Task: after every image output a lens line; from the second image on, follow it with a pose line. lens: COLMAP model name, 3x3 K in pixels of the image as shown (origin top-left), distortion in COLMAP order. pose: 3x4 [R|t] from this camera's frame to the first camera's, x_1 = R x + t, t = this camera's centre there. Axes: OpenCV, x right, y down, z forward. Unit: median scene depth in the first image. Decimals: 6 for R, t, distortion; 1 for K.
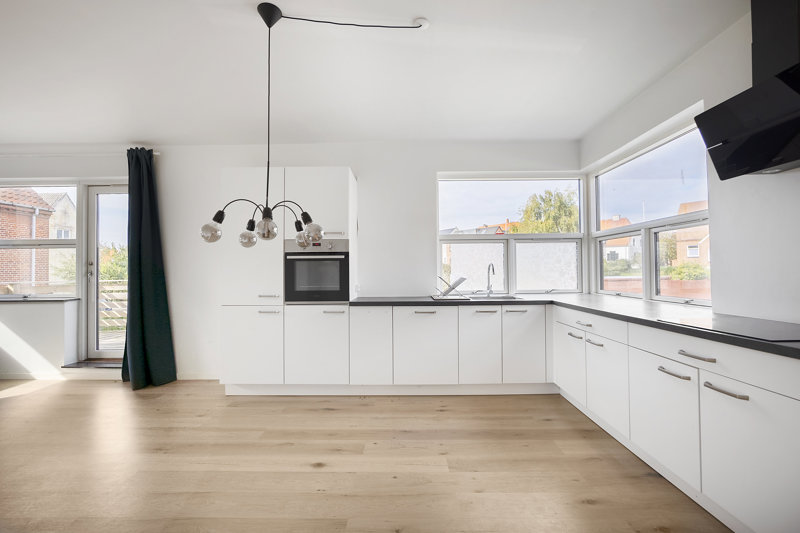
lens RADIAL K [[346.9, 0, 399.2], [0, 346.9, 264.4], [0, 0, 1]] dist [-0.016535, 0.000310]
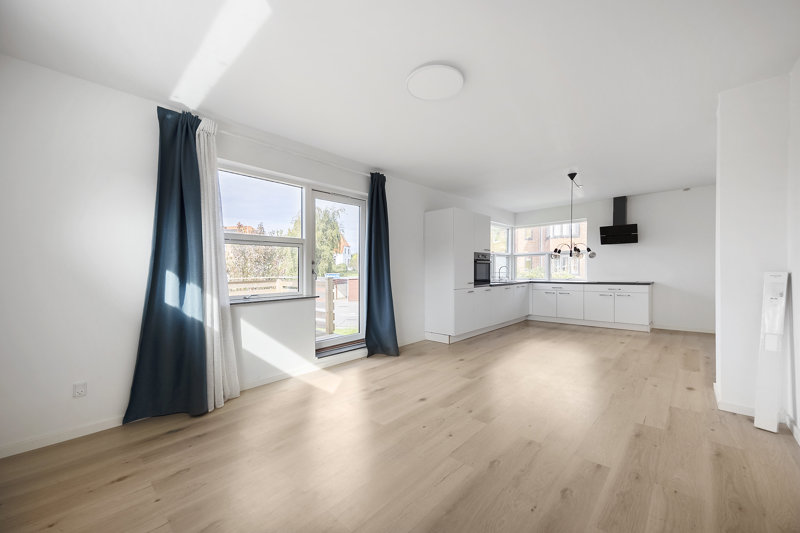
lens RADIAL K [[318.6, 0, 400.0], [0, 318.6, 266.5], [0, 0, 1]] dist [0.049532, -0.000030]
pose [[0.666950, 0.010481, 0.745029, -1.816701], [-0.009047, 0.999941, -0.005968, 0.018893], [-0.745047, -0.002760, 0.667006, 0.153151]]
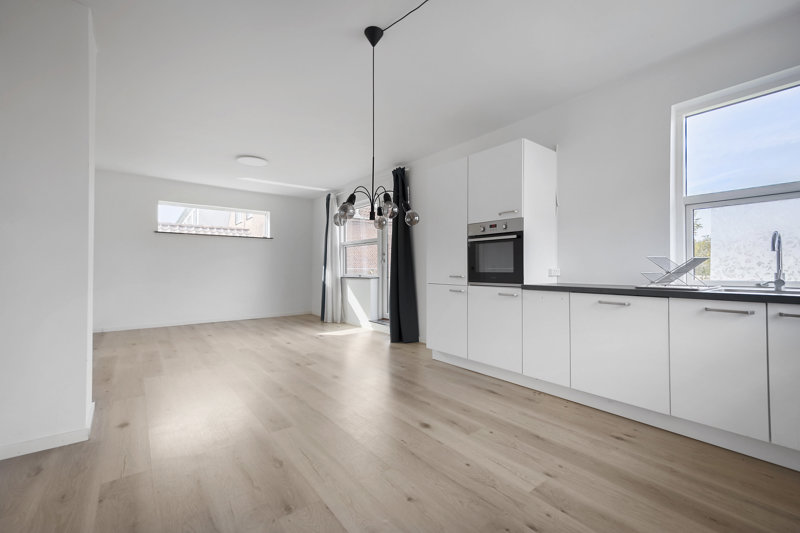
lens RADIAL K [[338.9, 0, 399.1], [0, 338.9, 264.2], [0, 0, 1]] dist [0.001250, 0.000307]
pose [[0.620975, -0.001875, -0.783828, 0.349935], [0.007505, 0.999966, 0.003554, 0.046084], [0.783795, -0.008089, 0.620967, 0.177613]]
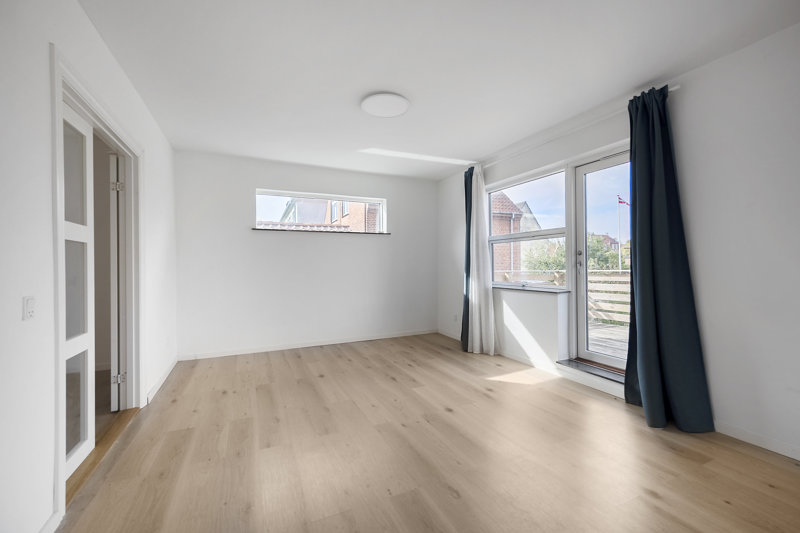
lens RADIAL K [[331.5, 0, 400.3], [0, 331.5, 263.2], [0, 0, 1]] dist [0.001148, 0.000133]
pose [[0.425505, 0.001887, -0.904954, -0.387968], [0.020113, 0.999731, 0.011541, 0.006118], [0.904732, -0.023112, 0.425353, 0.249611]]
